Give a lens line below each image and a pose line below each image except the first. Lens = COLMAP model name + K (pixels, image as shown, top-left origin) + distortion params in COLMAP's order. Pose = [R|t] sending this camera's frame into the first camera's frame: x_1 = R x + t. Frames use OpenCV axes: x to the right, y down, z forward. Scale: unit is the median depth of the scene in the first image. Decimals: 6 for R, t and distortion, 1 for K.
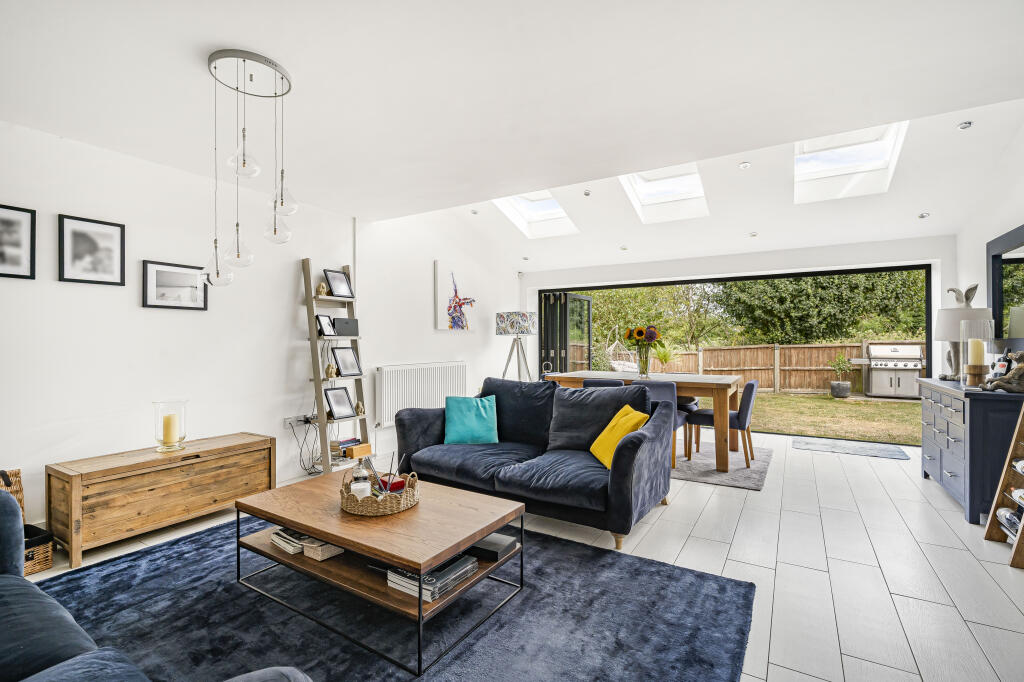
lens RADIAL K [[464.3, 0, 506.3], [0, 464.3, 339.5], [0, 0, 1]] dist [0.001524, -0.000222]
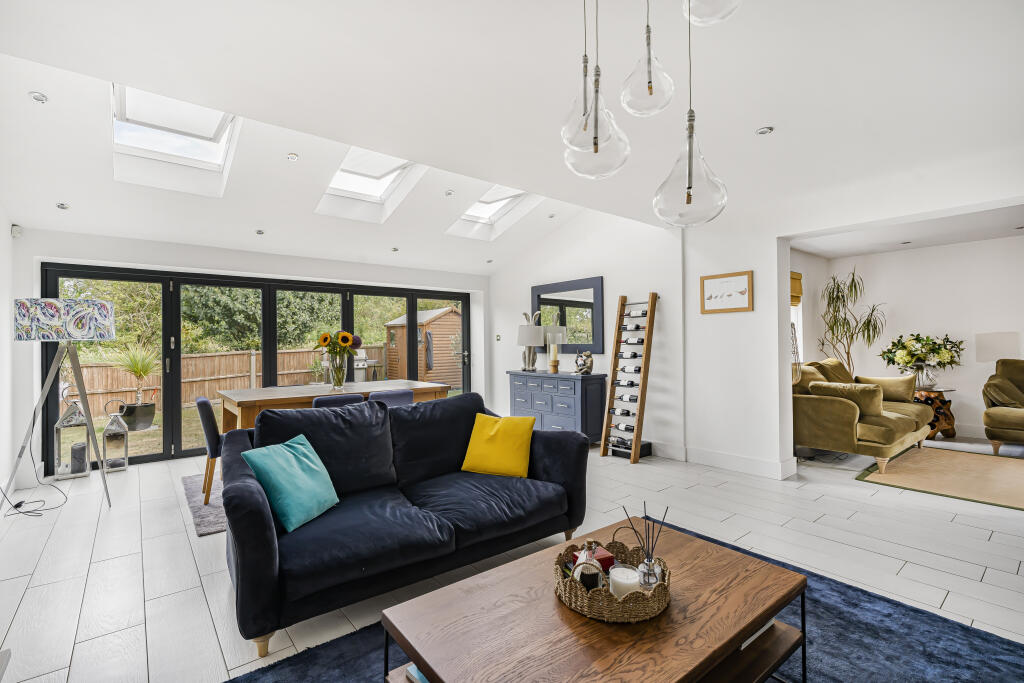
lens RADIAL K [[464.3, 0, 506.3], [0, 464.3, 340.0], [0, 0, 1]] dist [0.001524, -0.000222]
pose [[0.328704, 0.005108, 0.944419, -0.178851], [0.004794, 0.999963, -0.007077, -0.002041], [-0.944421, 0.006854, 0.328668, 0.172880]]
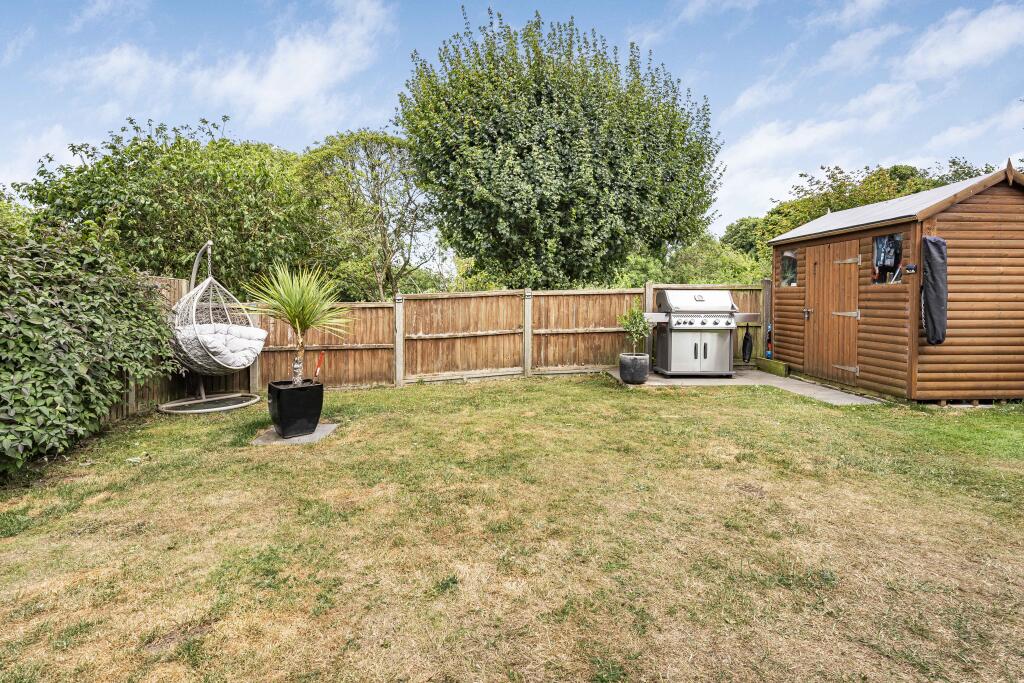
lens RADIAL K [[492.3, 0, 512.9], [0, 492.3, 300.0], [0, 0, 1]] dist [-0.000348, -0.000011]
pose [[0.823252, 0.004680, 0.567657, 0.236188], [-0.009622, 0.999937, 0.005711, 0.020851], [-0.567595, -0.010163, 0.823245, 0.536651]]
